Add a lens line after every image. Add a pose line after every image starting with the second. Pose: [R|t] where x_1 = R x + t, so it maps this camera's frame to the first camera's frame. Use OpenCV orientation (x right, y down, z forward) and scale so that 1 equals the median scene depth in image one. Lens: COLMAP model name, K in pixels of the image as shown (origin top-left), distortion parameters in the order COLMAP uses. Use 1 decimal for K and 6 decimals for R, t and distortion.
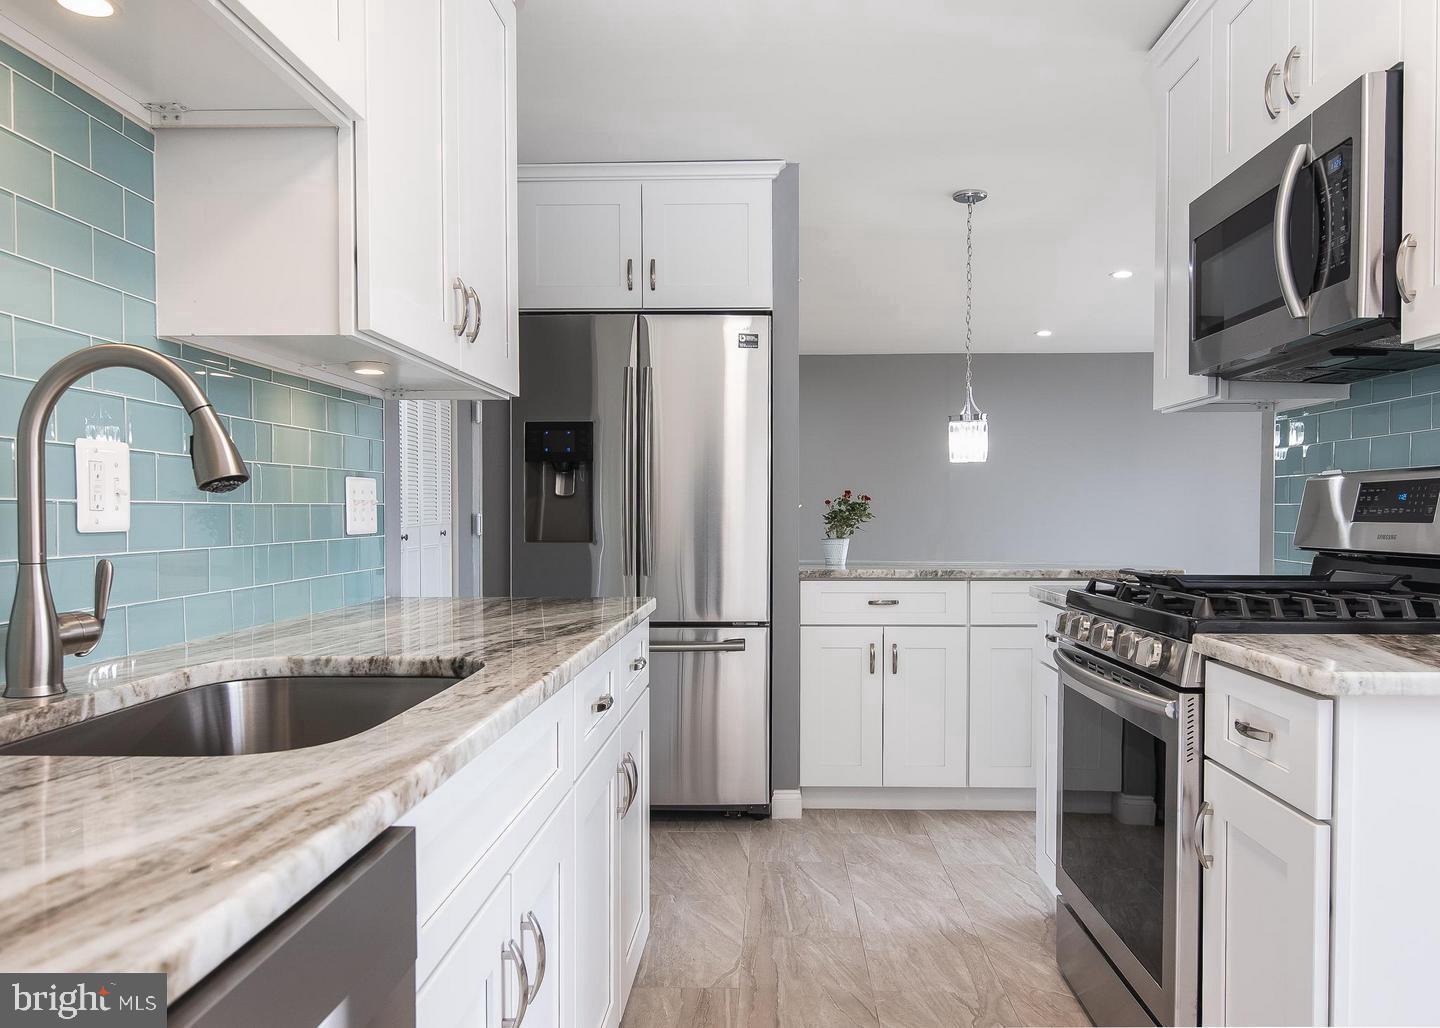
lens RADIAL K [[1076.0, 0, 720.5], [0, 1076.0, 518.9], [0, 0, 1]] dist [0.000653, -0.004932]
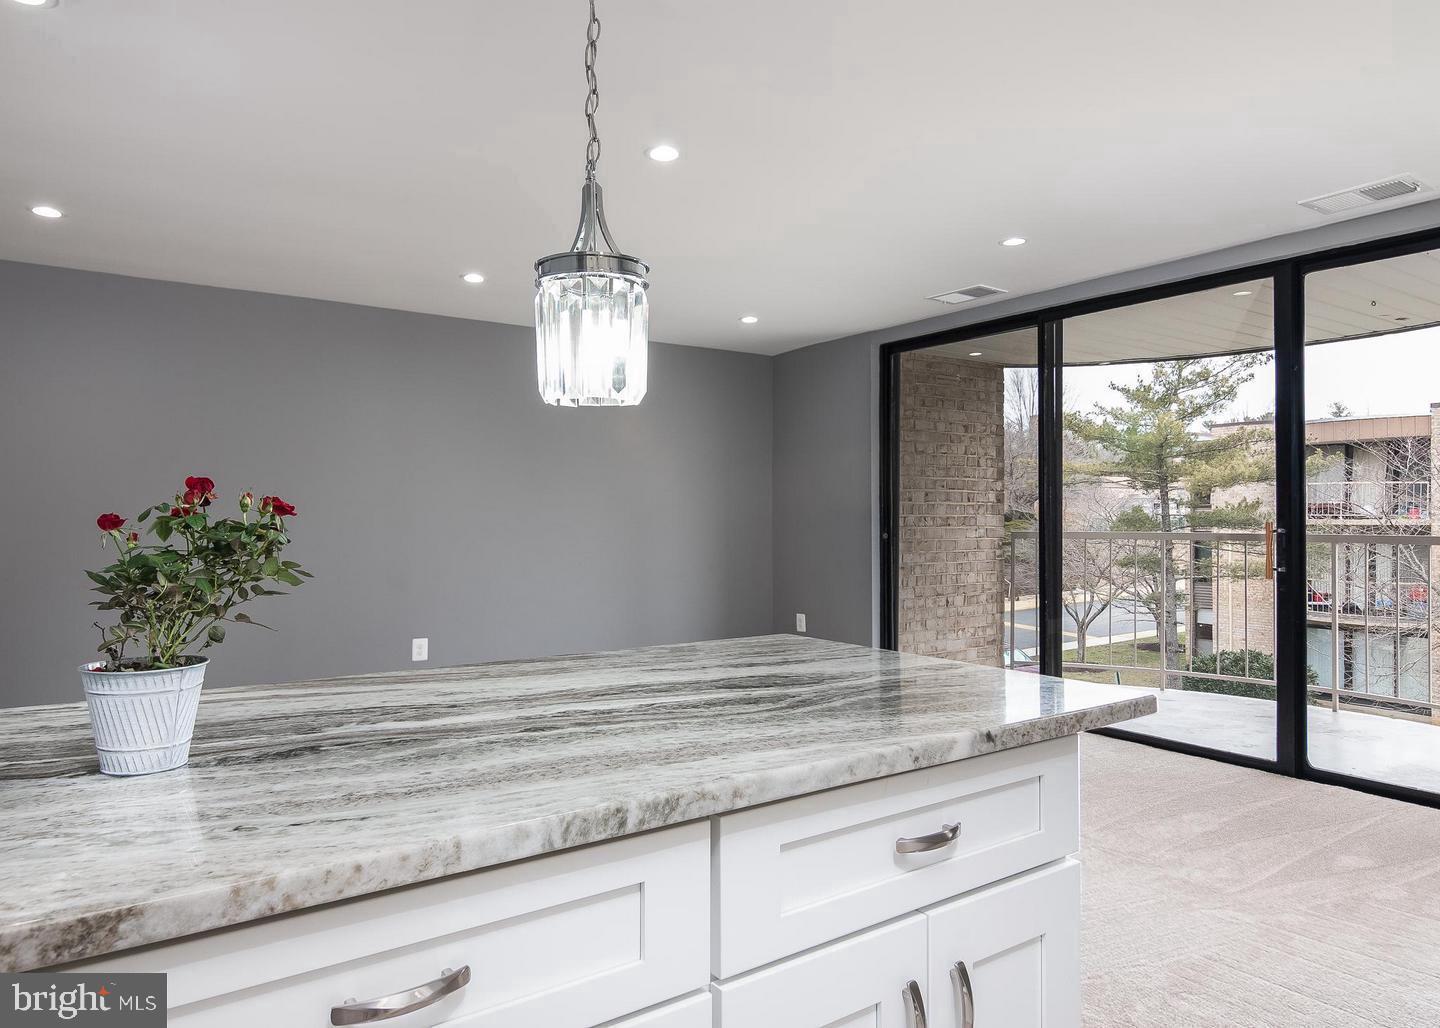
lens RADIAL K [[958.8, 0, 710.2], [0, 958.8, 514.8], [0, 0, 1]] dist [0.004449, -0.000667]
pose [[0.800958, 0.001570, 0.598719, 0.086024], [0.001889, 0.999985, -0.005149, -0.017515], [-0.598718, 0.005256, 0.800943, 0.815423]]
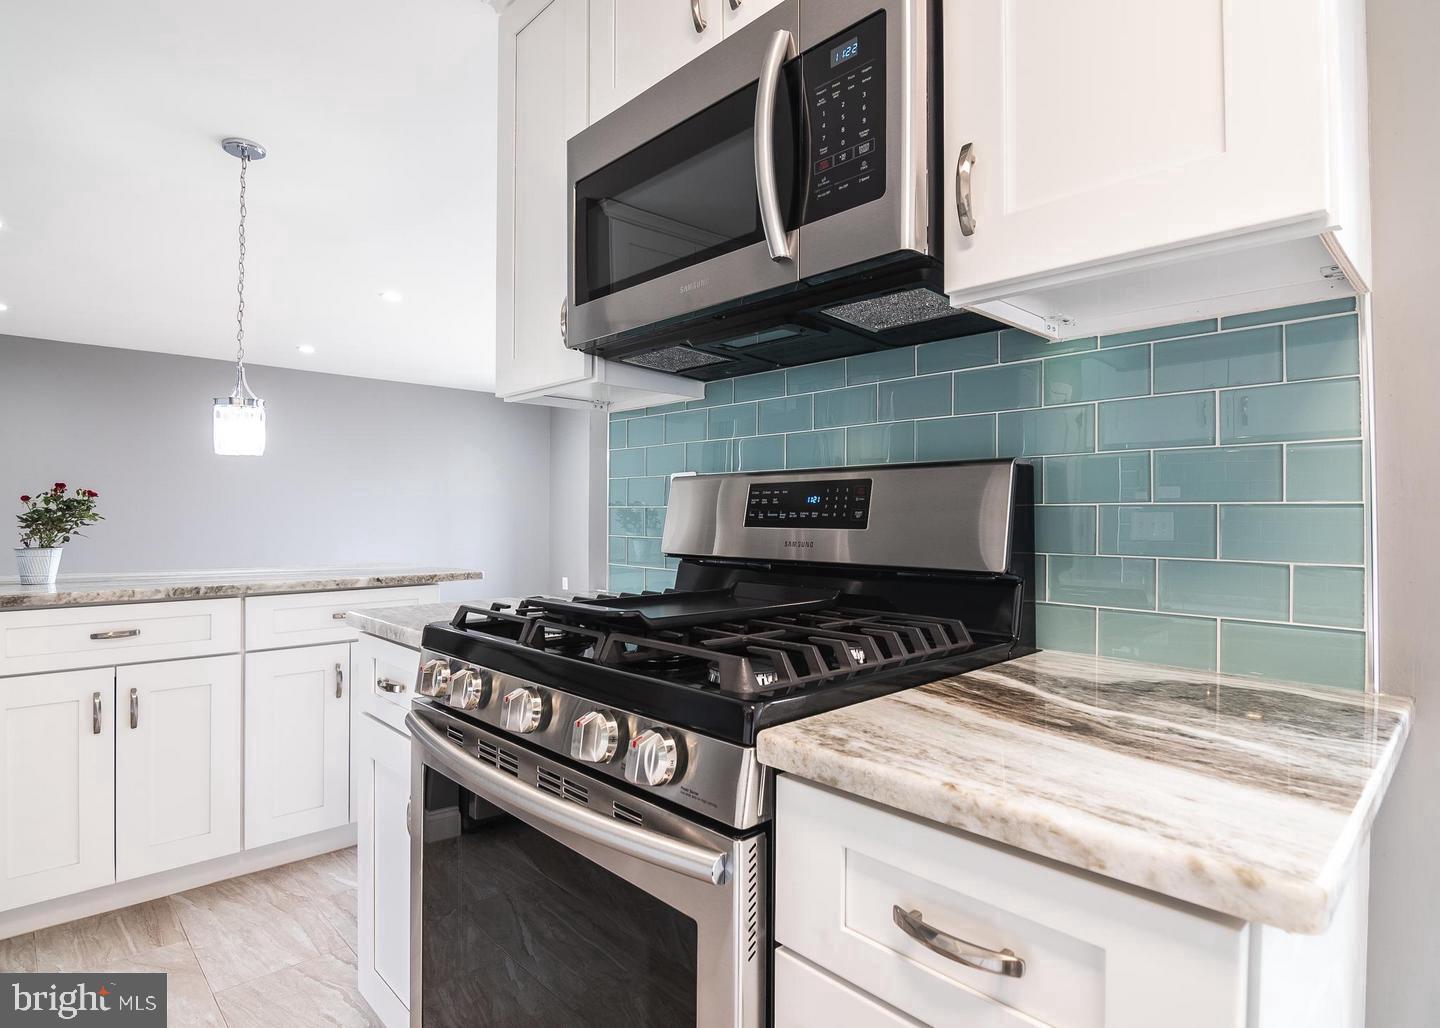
lens RADIAL K [[778.1, 0, 708.3], [0, 778.1, 511.9], [0, 0, 1]] dist [-0.020981, -0.000461]
pose [[0.701115, 0.006417, 0.713019, 0.060737], [-0.000662, 0.999965, -0.008349, -0.002524], [-0.713048, 0.005382, 0.701095, 0.340847]]
